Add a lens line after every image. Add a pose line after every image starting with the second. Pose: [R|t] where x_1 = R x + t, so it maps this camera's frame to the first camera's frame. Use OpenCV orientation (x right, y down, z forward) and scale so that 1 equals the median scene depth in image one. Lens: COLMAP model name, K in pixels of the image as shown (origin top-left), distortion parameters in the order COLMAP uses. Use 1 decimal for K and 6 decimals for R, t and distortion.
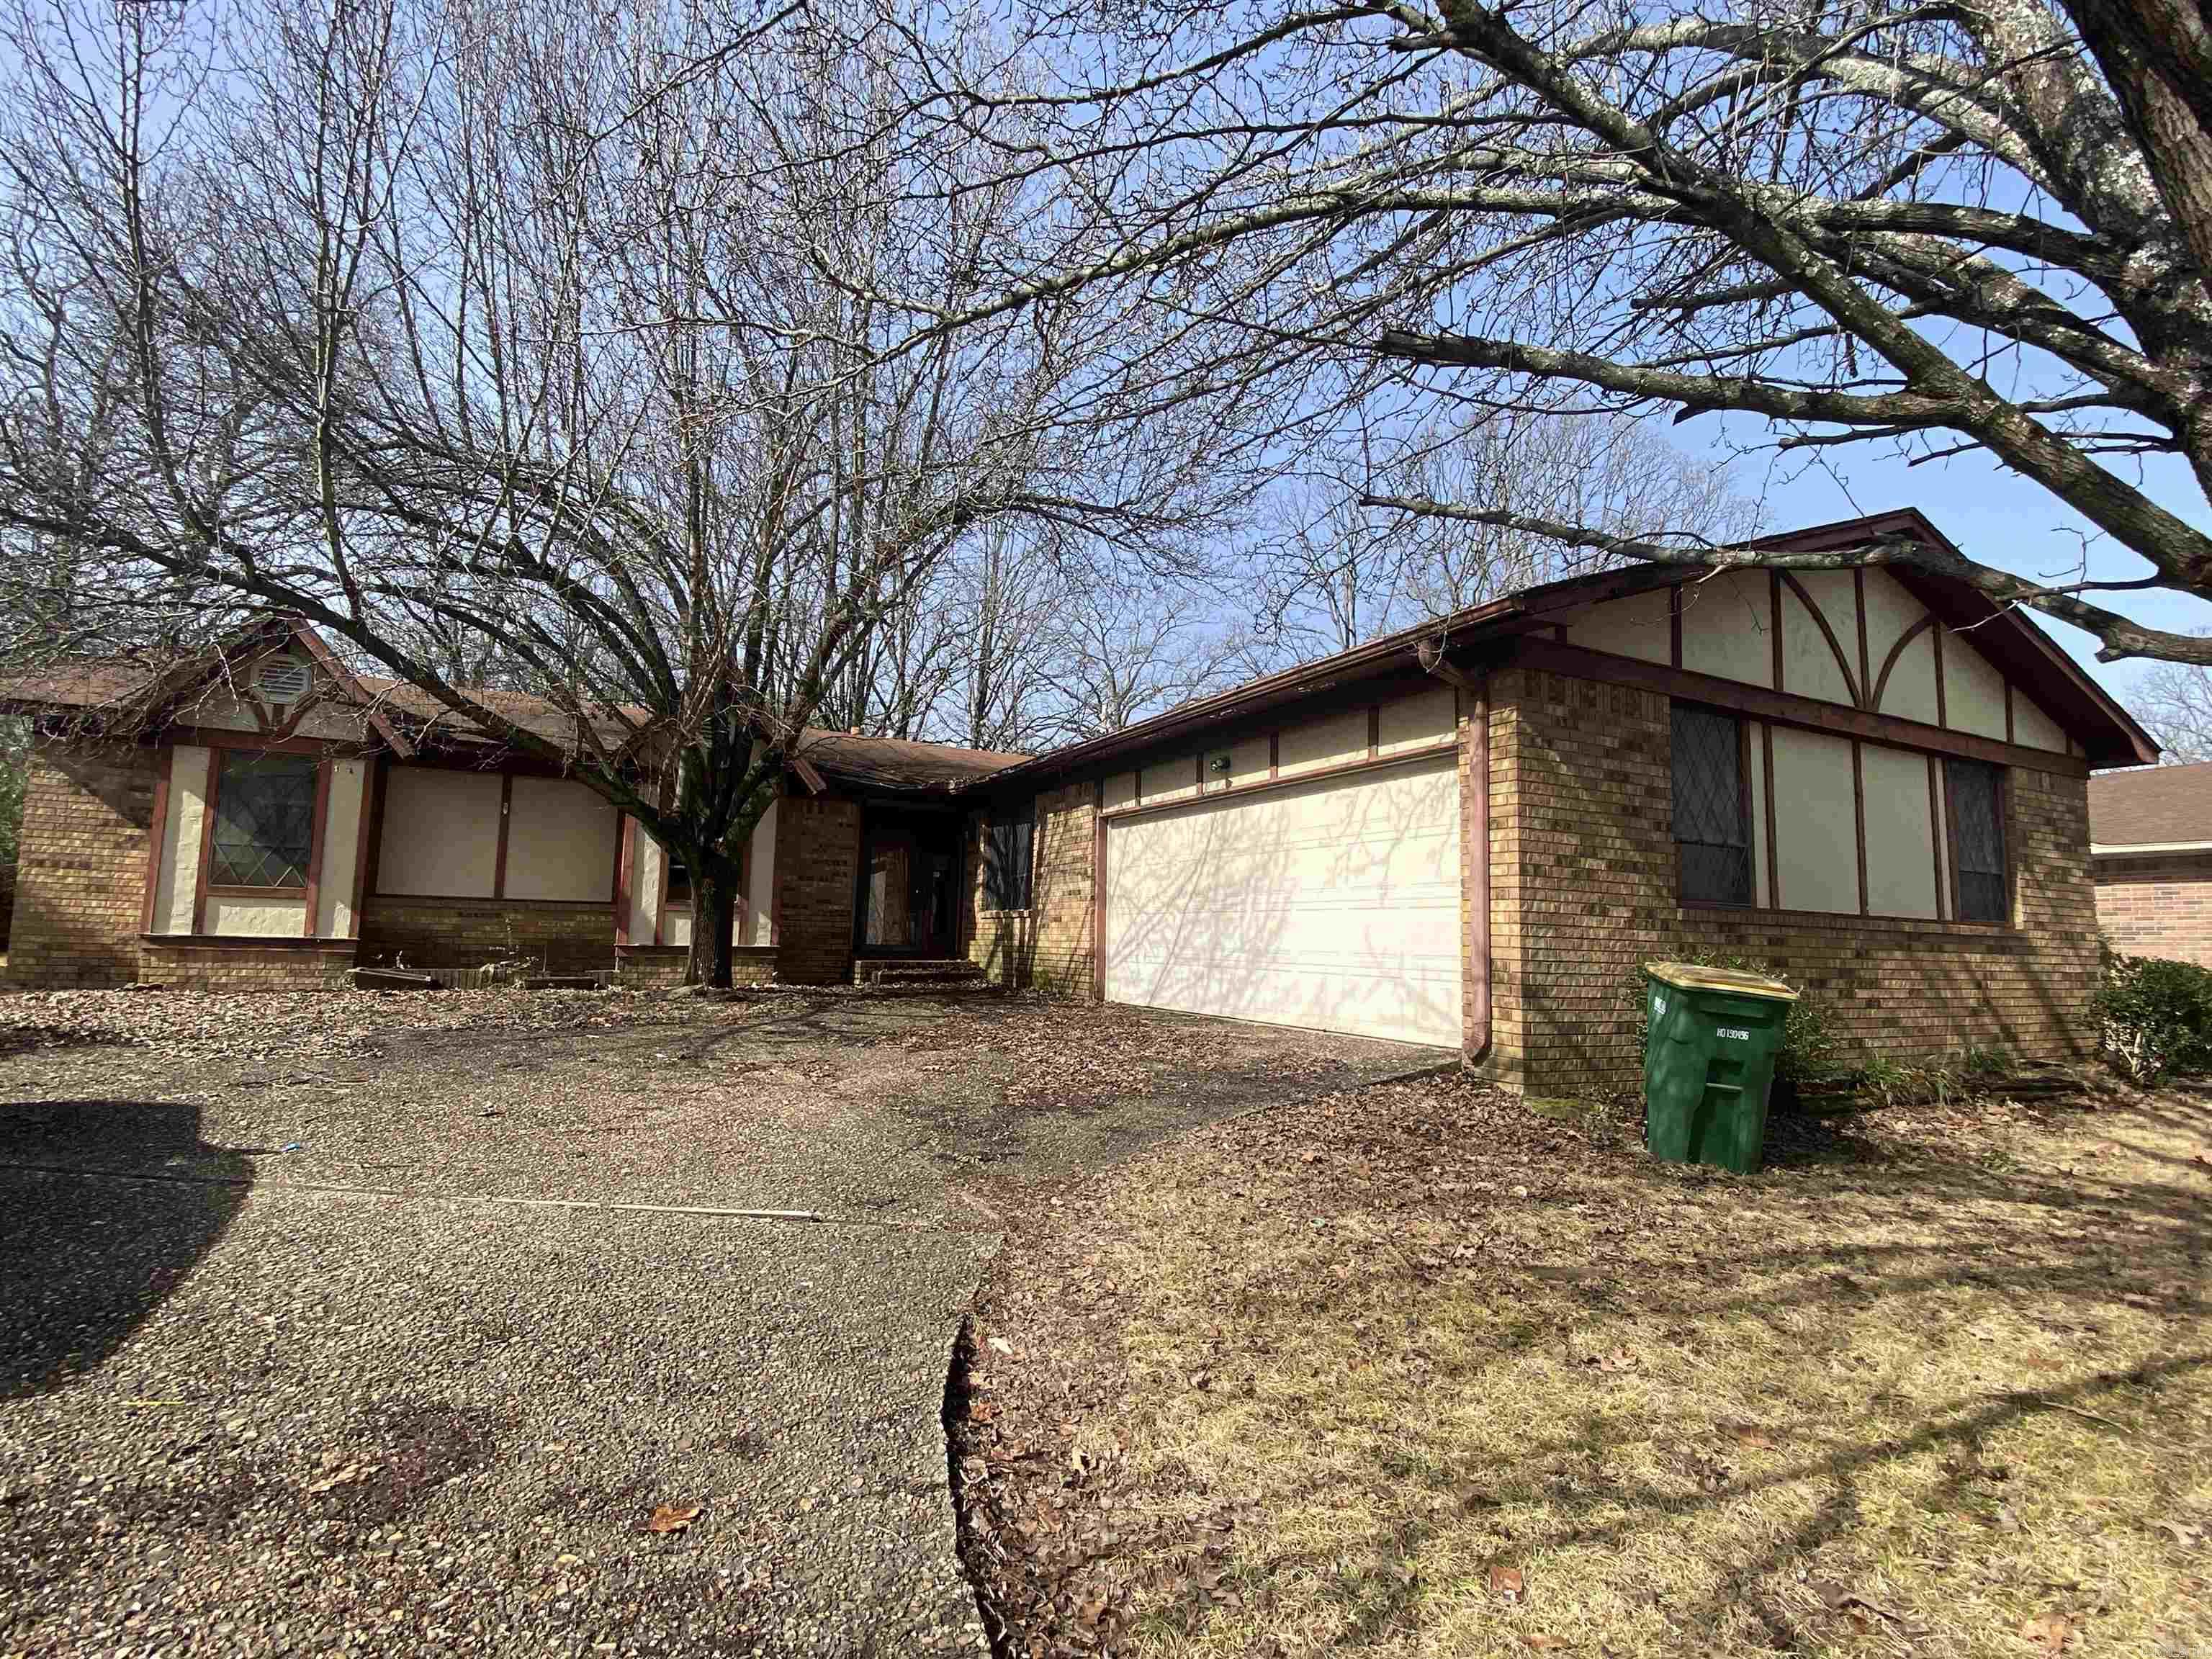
lens RADIAL K [[1031.5, 0, 1095.0], [0, 1031.5, 819.5], [0, 0, 1]] dist [-0.005241, -0.000215]
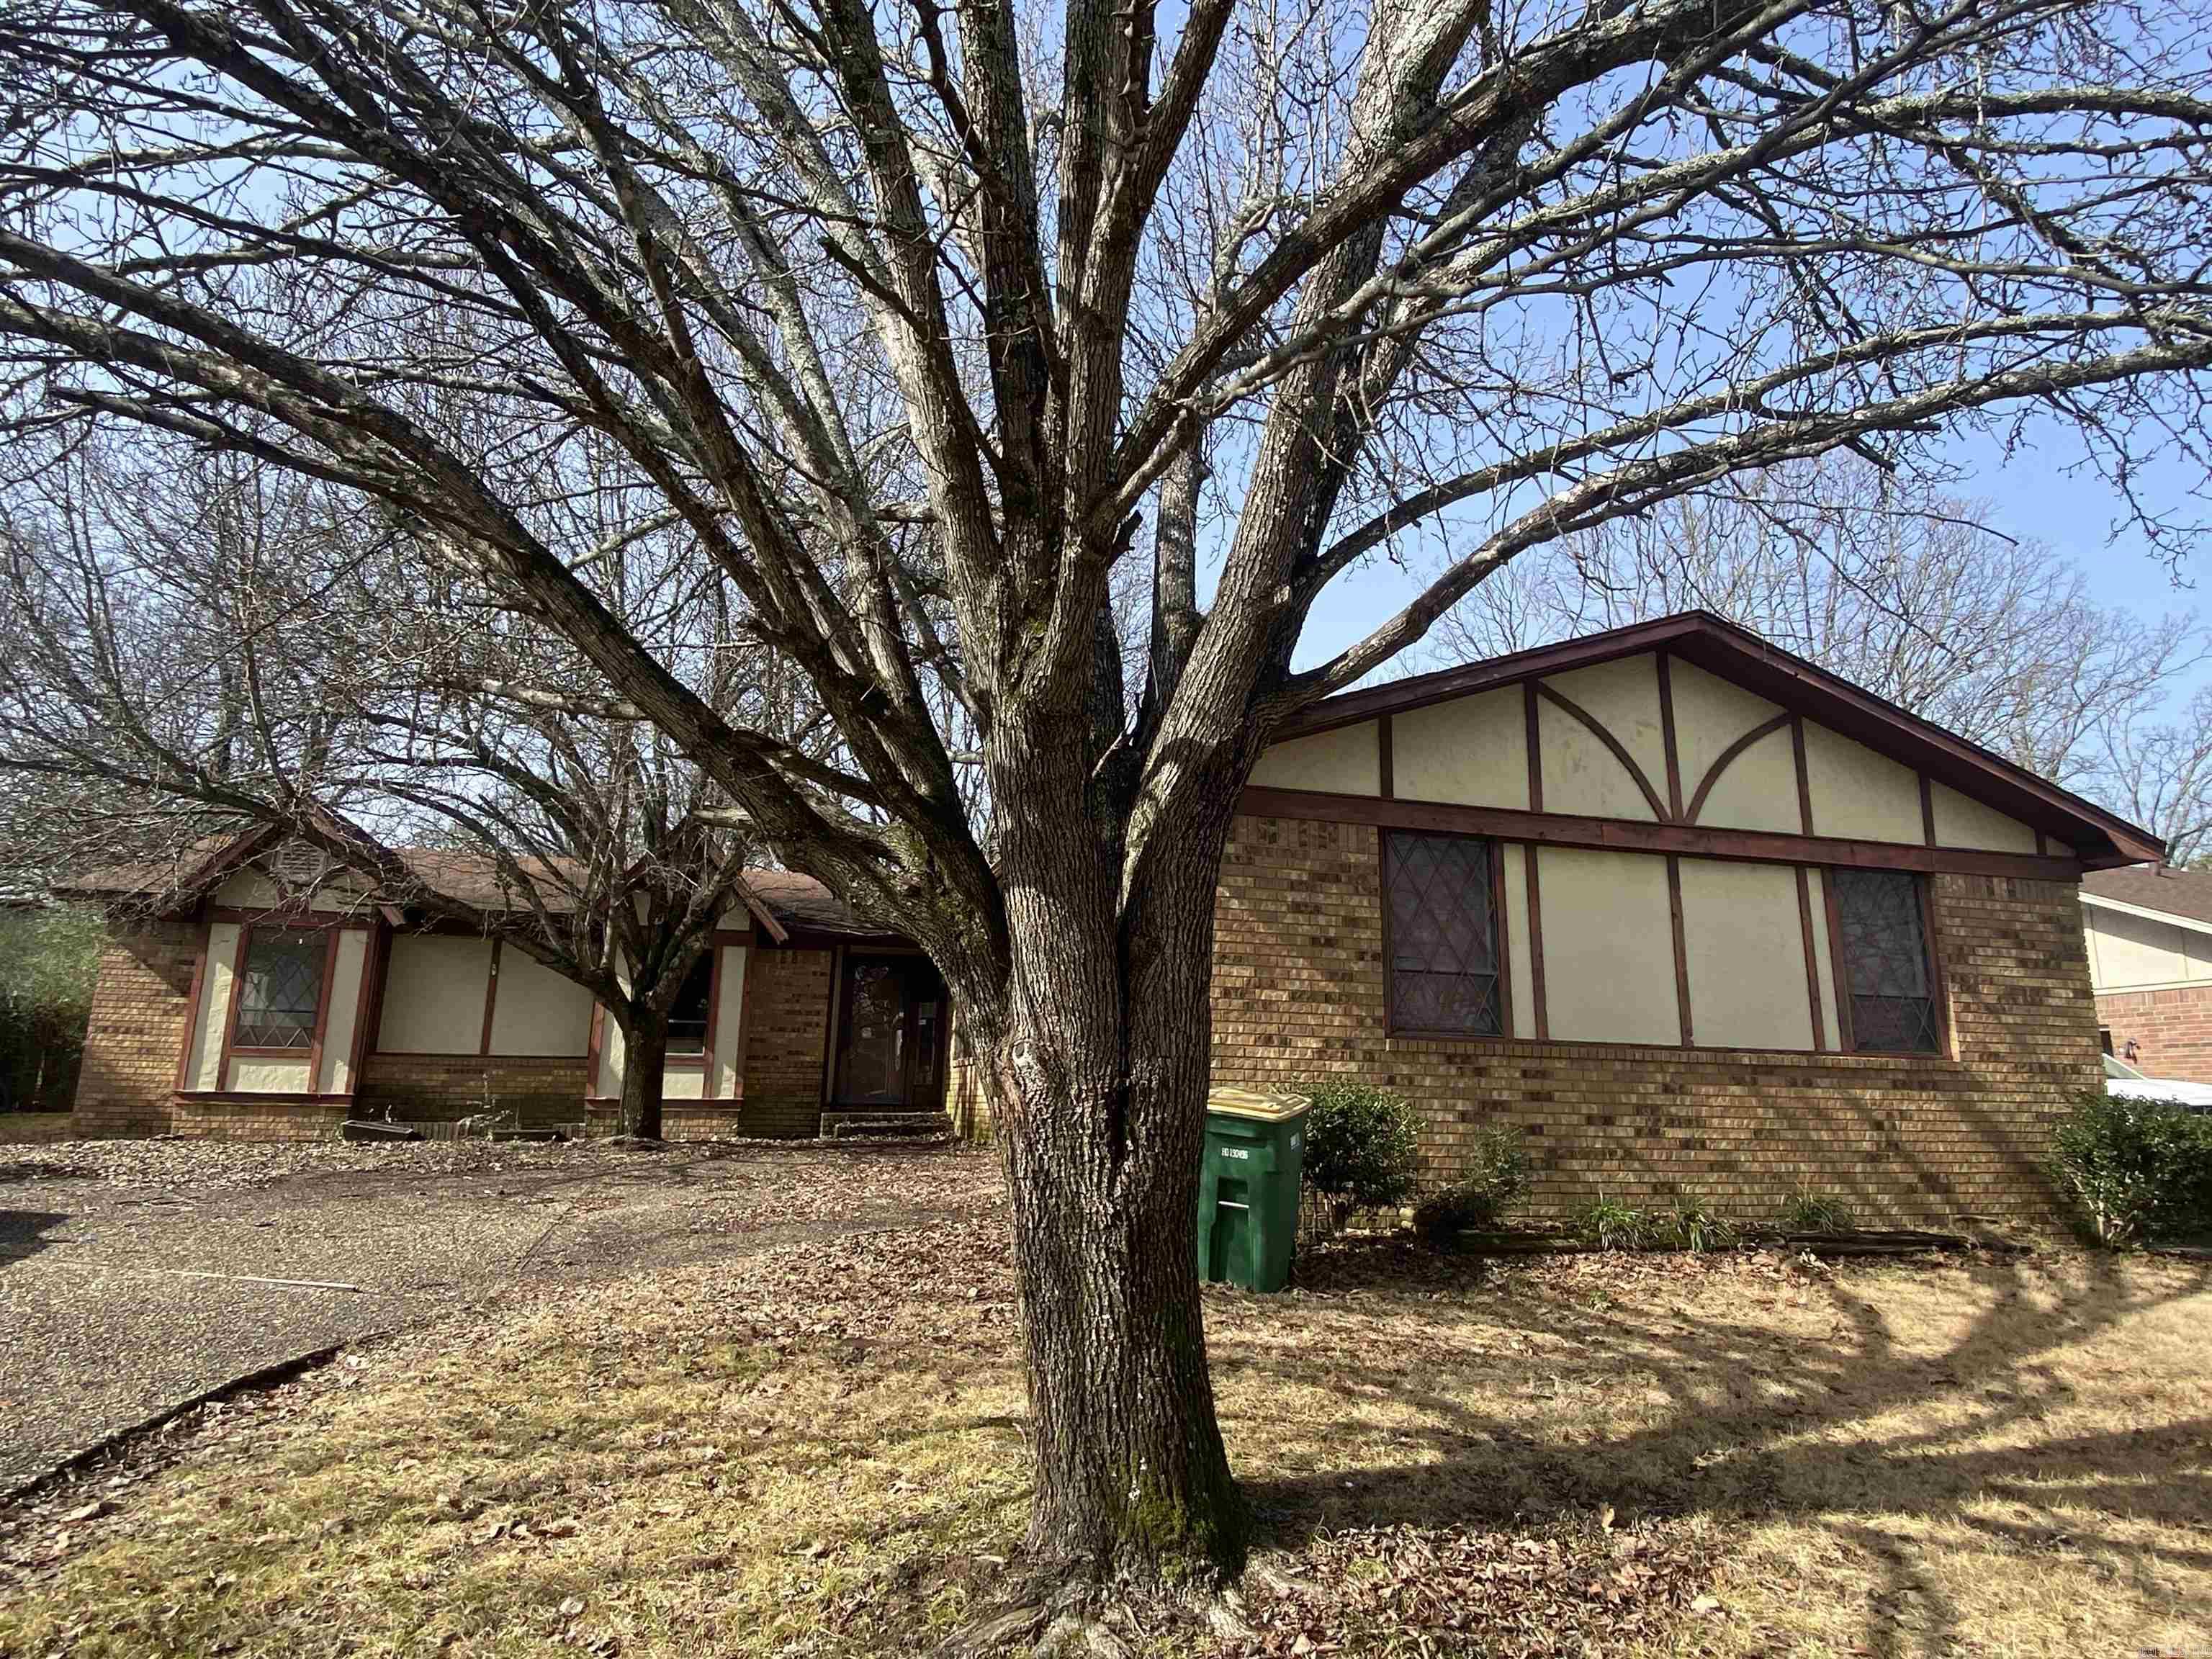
lens RADIAL K [[1221.0, 0, 1104.0], [0, 1221.0, 824.0], [0, 0, 1]] dist [0.016343, -0.010733]
pose [[0.979011, -0.052508, -0.196929, 0.359730], [0.030479, 0.993097, -0.113267, 0.003602], [0.201517, 0.104888, 0.973853, -0.146627]]
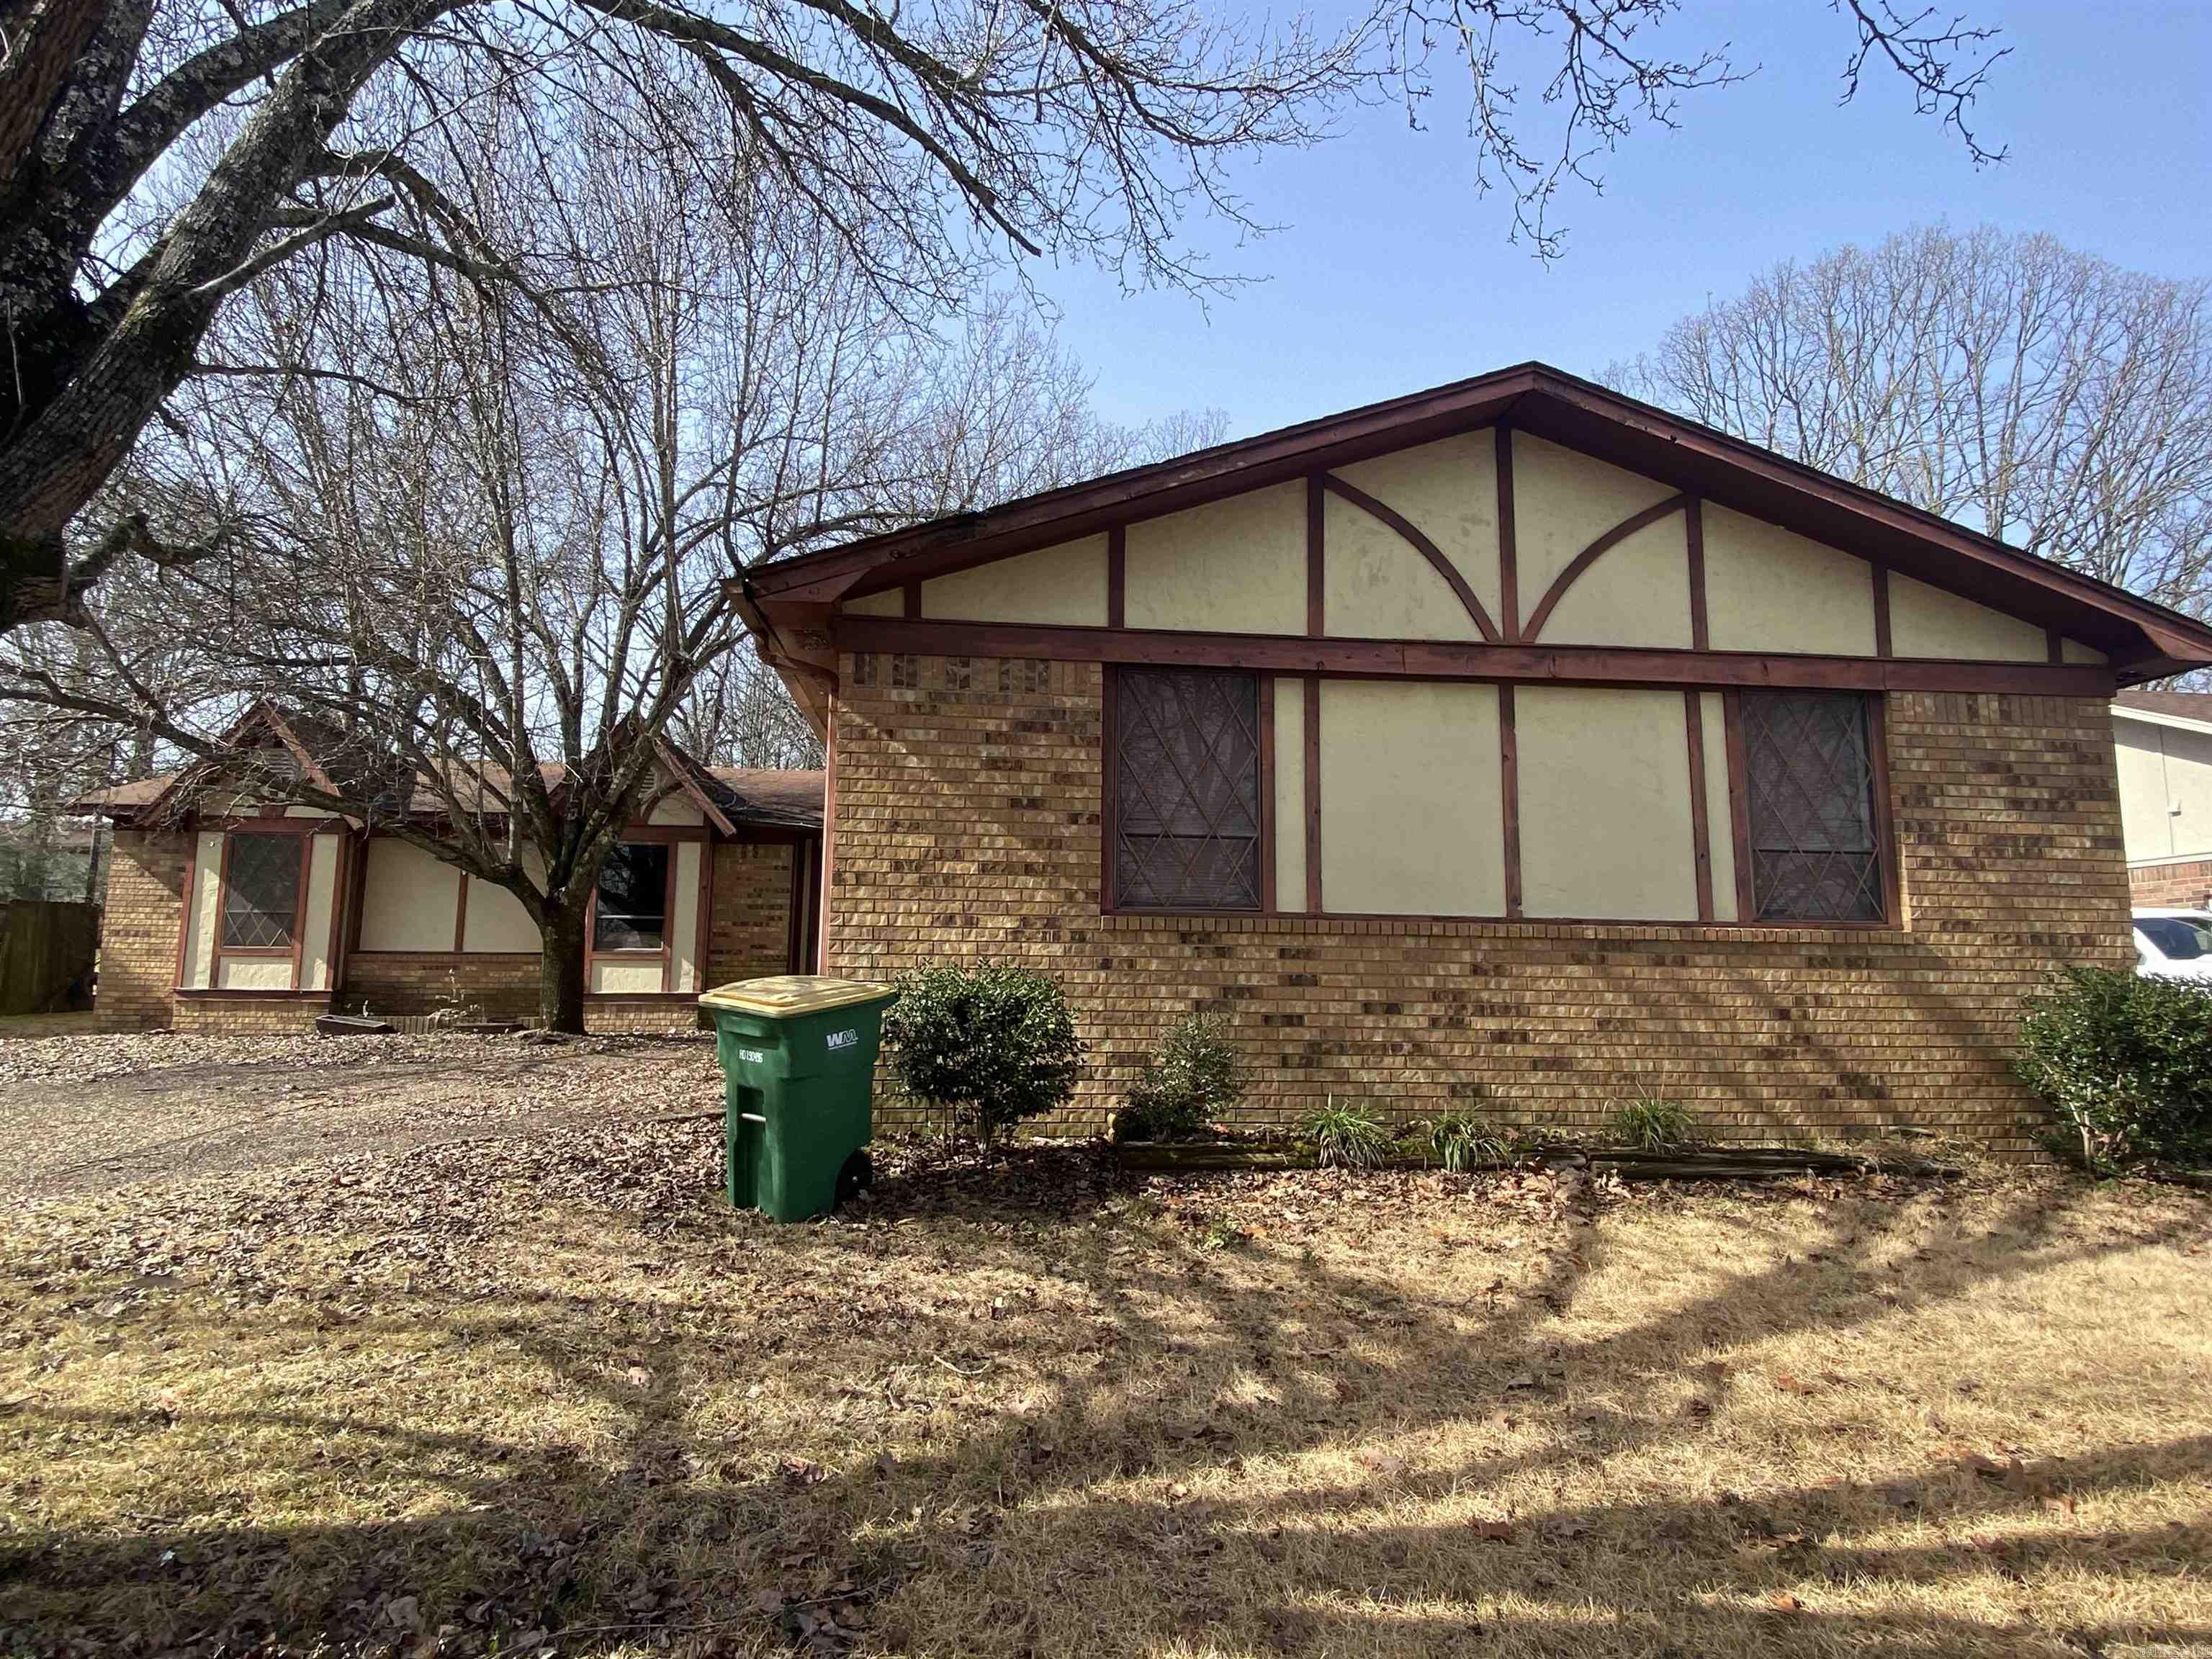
lens RADIAL K [[1177.5, 0, 1086.9], [0, 1177.5, 828.6], [0, 0, 1]] dist [0.022253, -0.004816]
pose [[0.931116, -0.064777, -0.358926, 0.596659], [0.056091, 0.997827, -0.034572, 0.031864], [0.360385, 0.012058, 0.932726, 0.072538]]
